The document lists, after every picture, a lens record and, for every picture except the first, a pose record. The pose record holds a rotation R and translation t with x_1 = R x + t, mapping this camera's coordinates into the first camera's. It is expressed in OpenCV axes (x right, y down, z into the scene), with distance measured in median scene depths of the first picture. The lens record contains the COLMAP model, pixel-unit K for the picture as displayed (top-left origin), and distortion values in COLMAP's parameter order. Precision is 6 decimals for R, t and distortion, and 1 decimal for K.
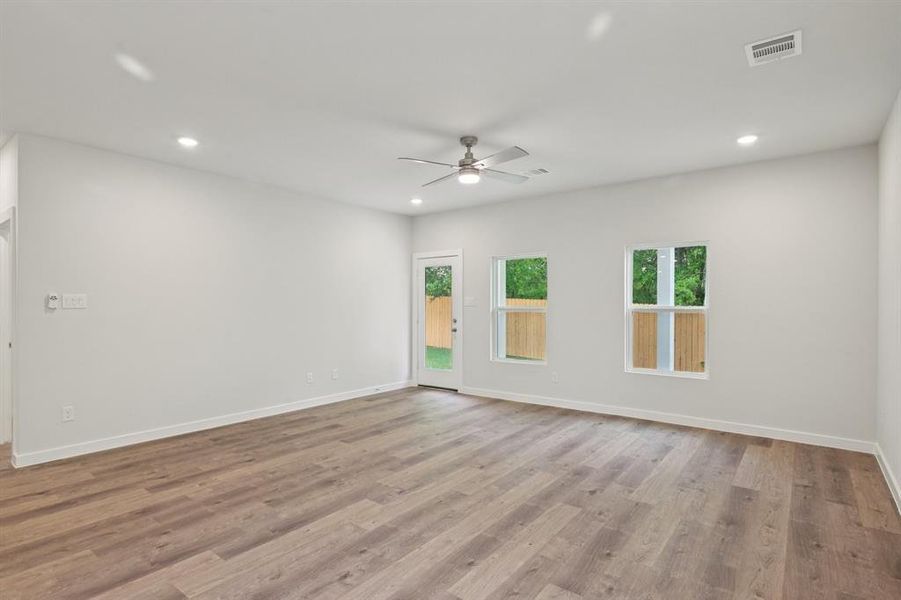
lens RADIAL K [[458.1, 0, 450.5], [0, 458.1, 300.0], [0, 0, 1]] dist [0.001171, -0.000516]
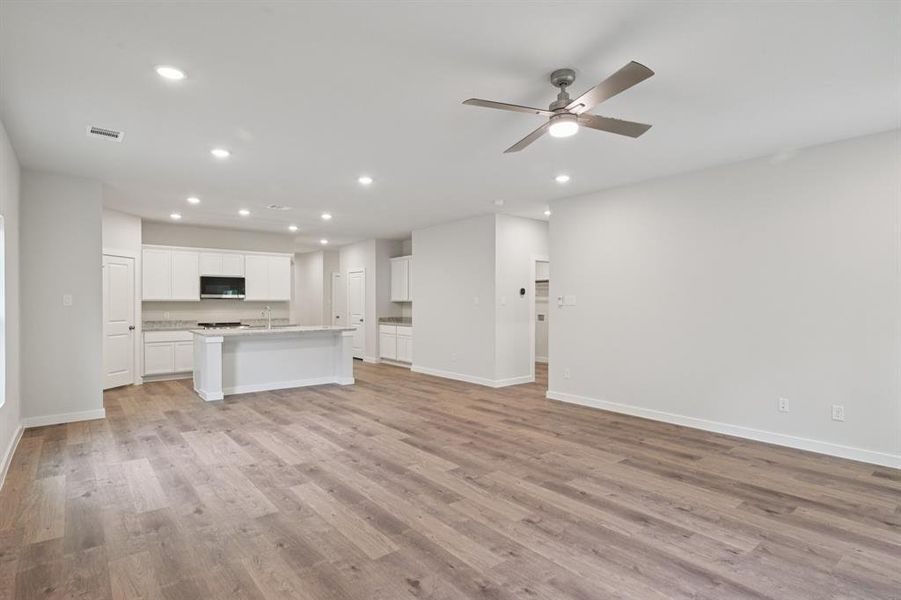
lens RADIAL K [[469.3, 0, 460.5], [0, 469.3, 302.5], [0, 0, 1]] dist [-0.000191, 0.000343]
pose [[-0.214420, 0.000314, -0.976741, 0.868576], [0.007389, 0.999972, -0.001300, 0.008838], [0.976714, -0.007496, -0.214416, 1.093618]]
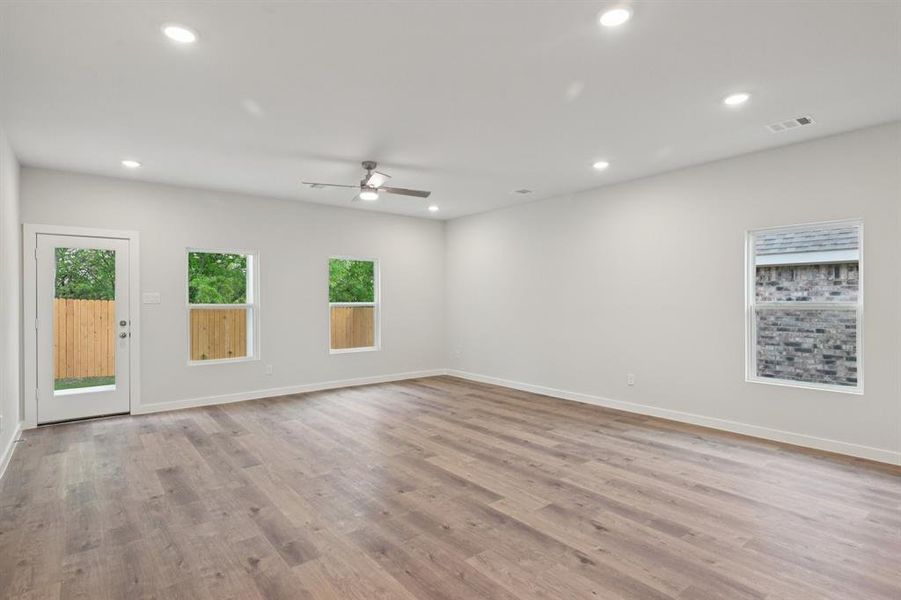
lens RADIAL K [[458.1, 0, 450.5], [0, 458.1, 300.0], [0, 0, 1]] dist [0.001171, -0.000516]
pose [[0.241878, 0.000953, 0.970306, -1.169504], [-0.003849, 0.999993, -0.000023, 0.008100], [-0.970299, -0.003729, 0.241879, 0.551544]]
